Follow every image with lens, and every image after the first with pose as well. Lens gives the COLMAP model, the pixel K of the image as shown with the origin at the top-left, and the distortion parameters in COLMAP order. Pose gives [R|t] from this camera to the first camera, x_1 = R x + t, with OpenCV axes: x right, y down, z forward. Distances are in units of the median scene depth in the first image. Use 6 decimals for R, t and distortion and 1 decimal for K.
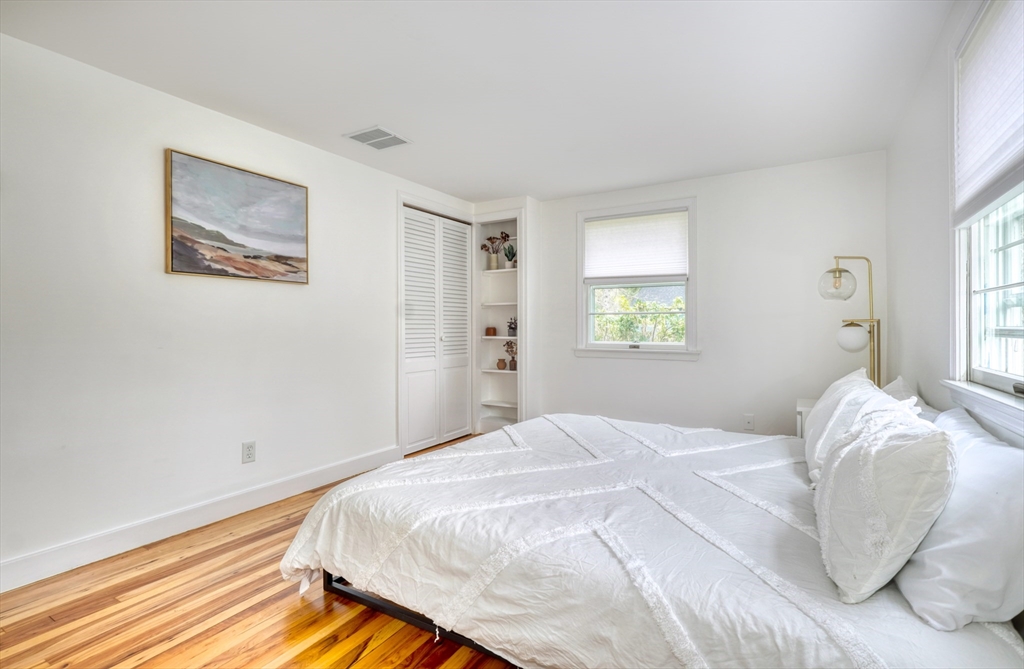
lens RADIAL K [[472.9, 0, 512.0], [0, 472.9, 334.5], [0, 0, 1]] dist [-0.000460, 0.000192]
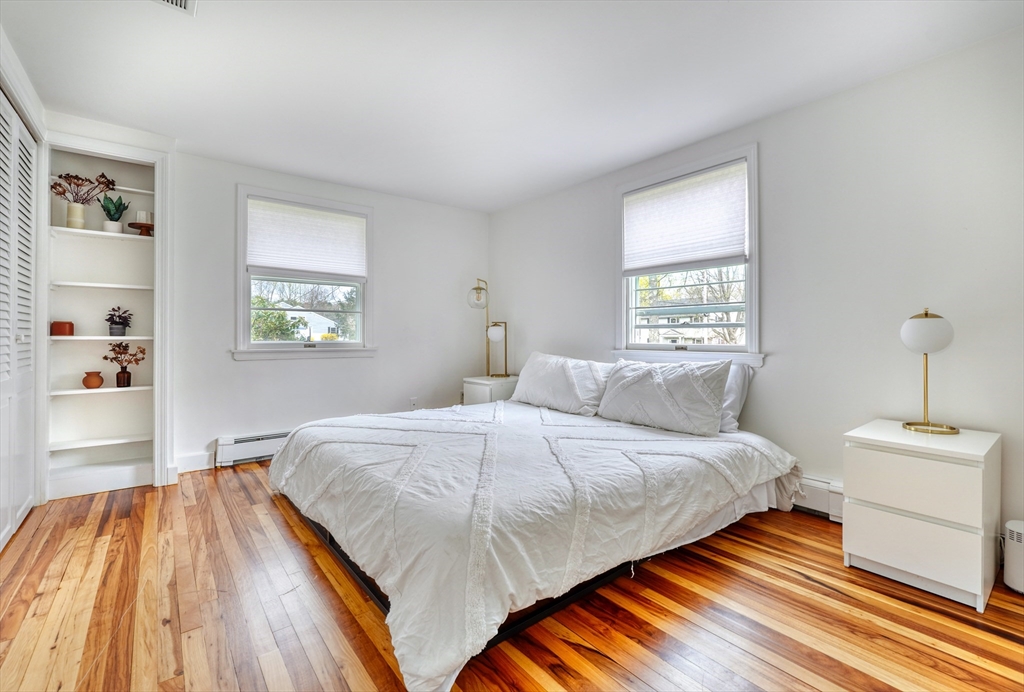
lens RADIAL K [[454.4, 0, 512.8], [0, 454.4, 333.3], [0, 0, 1]] dist [-0.003742, -0.000550]
pose [[0.347290, 0.004311, 0.937748, -0.920969], [0.013012, 0.999871, -0.009416, 0.031368], [-0.937667, 0.015472, 0.347190, 0.604776]]
